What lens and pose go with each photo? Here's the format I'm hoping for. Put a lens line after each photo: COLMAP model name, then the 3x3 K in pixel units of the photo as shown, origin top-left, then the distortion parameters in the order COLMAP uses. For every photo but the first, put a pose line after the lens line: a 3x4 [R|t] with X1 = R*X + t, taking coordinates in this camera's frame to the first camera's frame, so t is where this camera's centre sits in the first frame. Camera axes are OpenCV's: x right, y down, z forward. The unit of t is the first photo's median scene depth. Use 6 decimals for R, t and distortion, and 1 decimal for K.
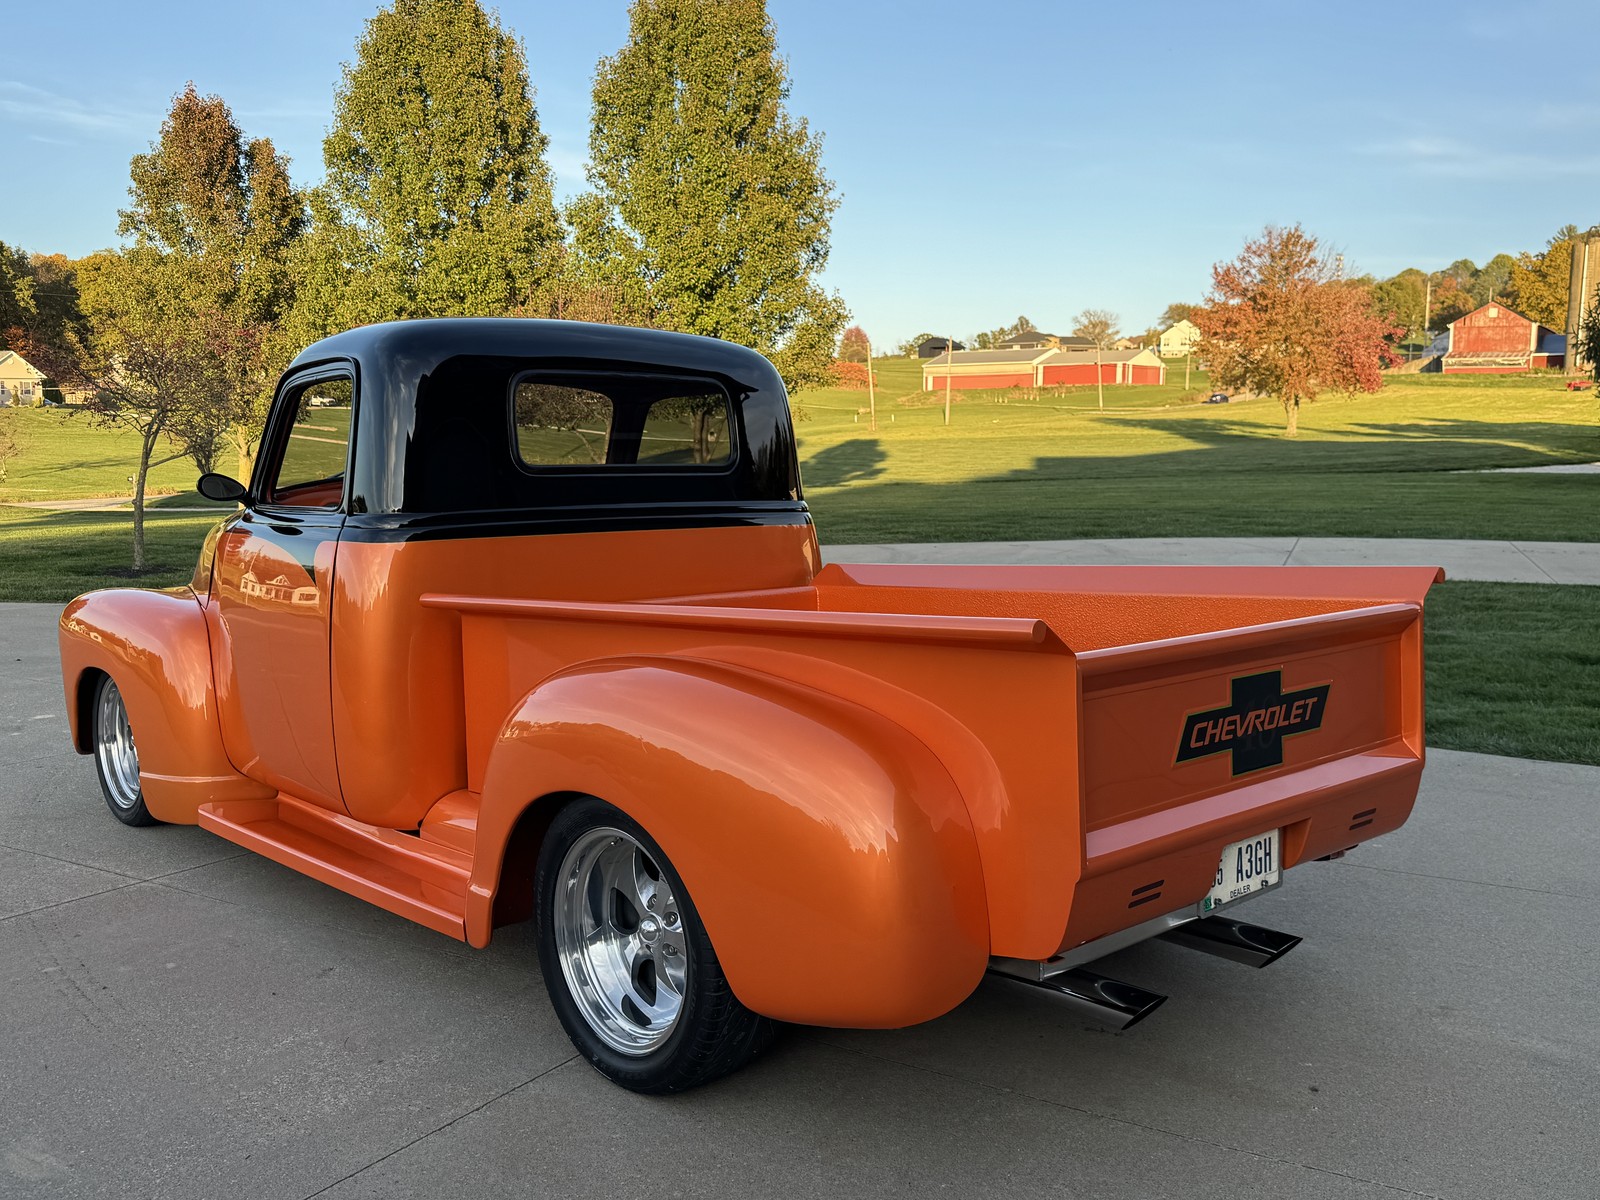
lens RADIAL K [[1483.4, 0, 800.0], [0, 1483.4, 600.0], [0, 0, 1]] dist [0.172398, -0.367550]
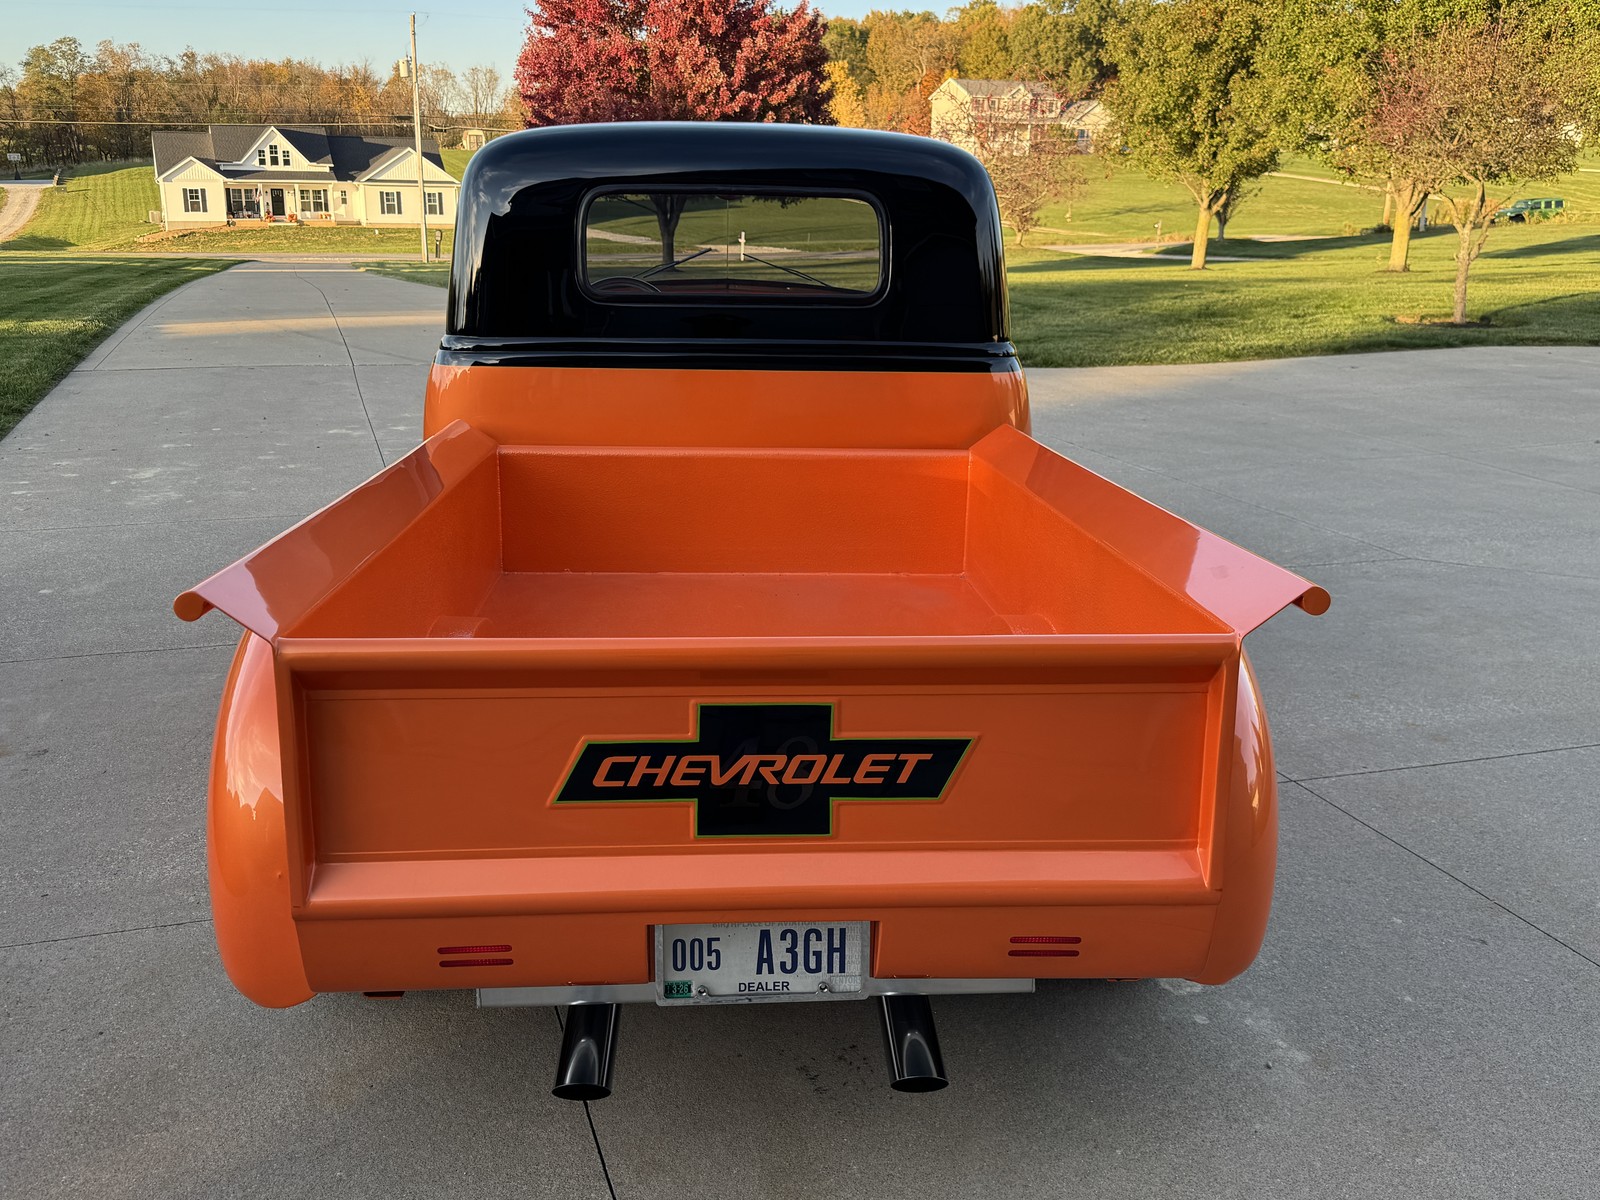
lens RADIAL K [[1452.4, 0, 800.0], [0, 1452.4, 600.0], [0, 0, 1]] dist [0.077478, -0.140807]
pose [[0.768222, 0.188323, -0.611857, 0.699428], [-0.081329, 0.976719, 0.198509, -0.128066], [0.634996, -0.102737, 0.765653, 0.494765]]
